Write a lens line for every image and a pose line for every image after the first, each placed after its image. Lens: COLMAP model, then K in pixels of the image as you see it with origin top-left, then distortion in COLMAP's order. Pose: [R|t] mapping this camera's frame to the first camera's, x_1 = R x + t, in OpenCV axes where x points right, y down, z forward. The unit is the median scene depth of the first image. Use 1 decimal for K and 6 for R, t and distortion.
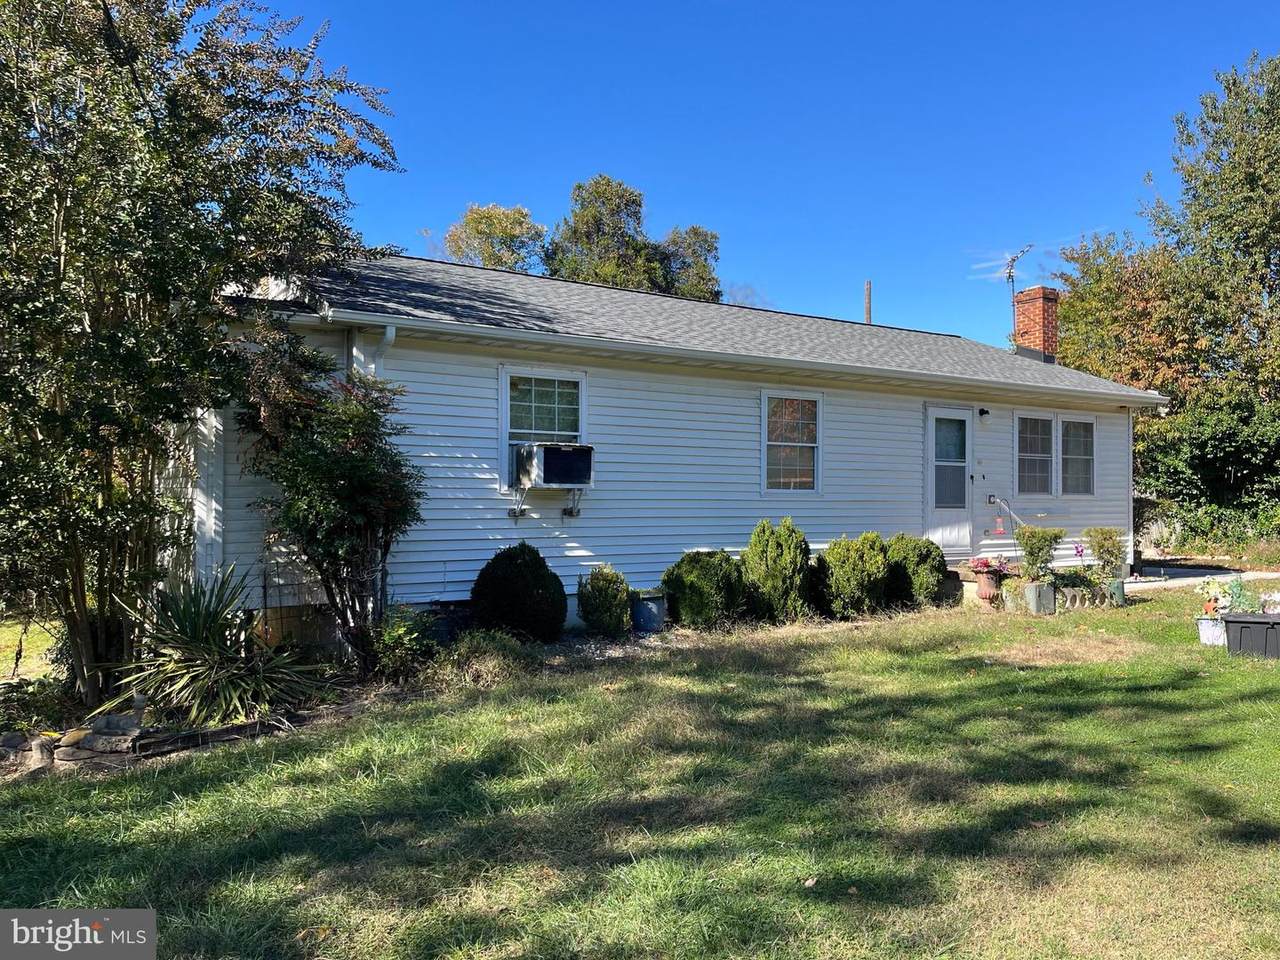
lens RADIAL K [[976.9, 0, 639.8], [0, 976.9, 494.3], [0, 0, 1]] dist [0.003275, -0.008963]
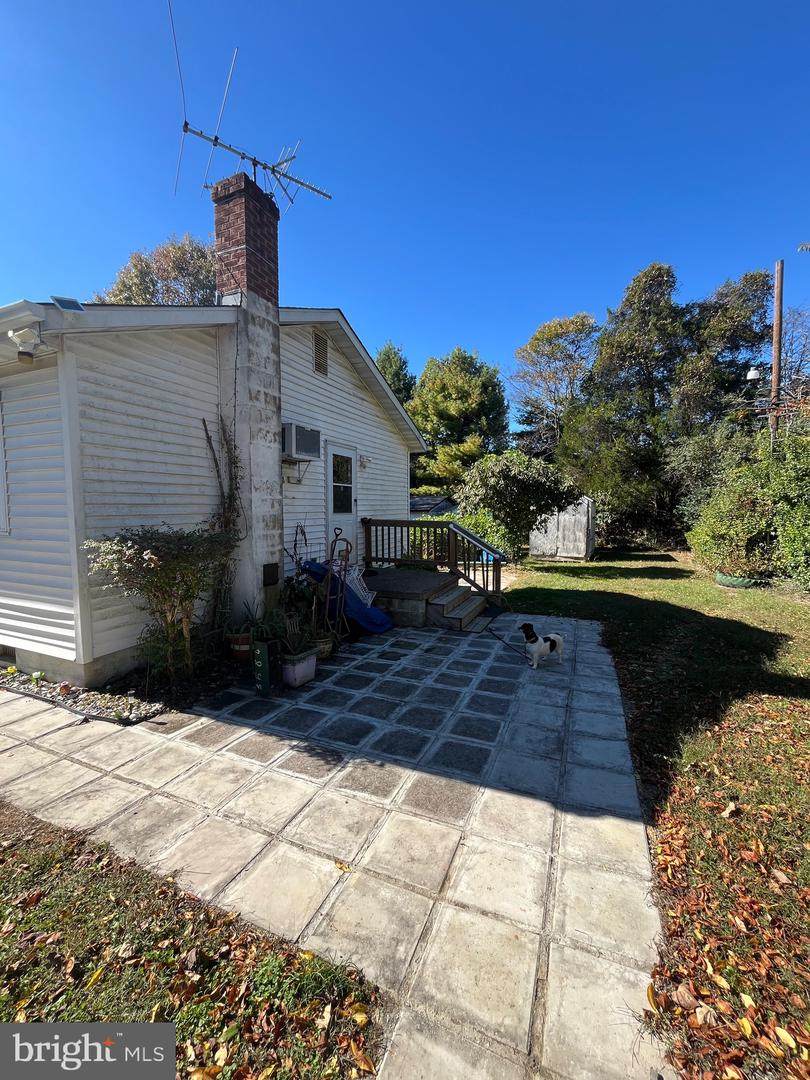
lens RADIAL K [[437.2, 0, 404.4], [0, 437.2, 539.4], [0, 0, 1]] dist [-0.001133, -0.000228]
pose [[0.558050, 0.061628, -0.827516, 0.585376], [0.004299, 0.997010, 0.077149, -0.008035], [0.829796, -0.046610, 0.556117, 0.760325]]
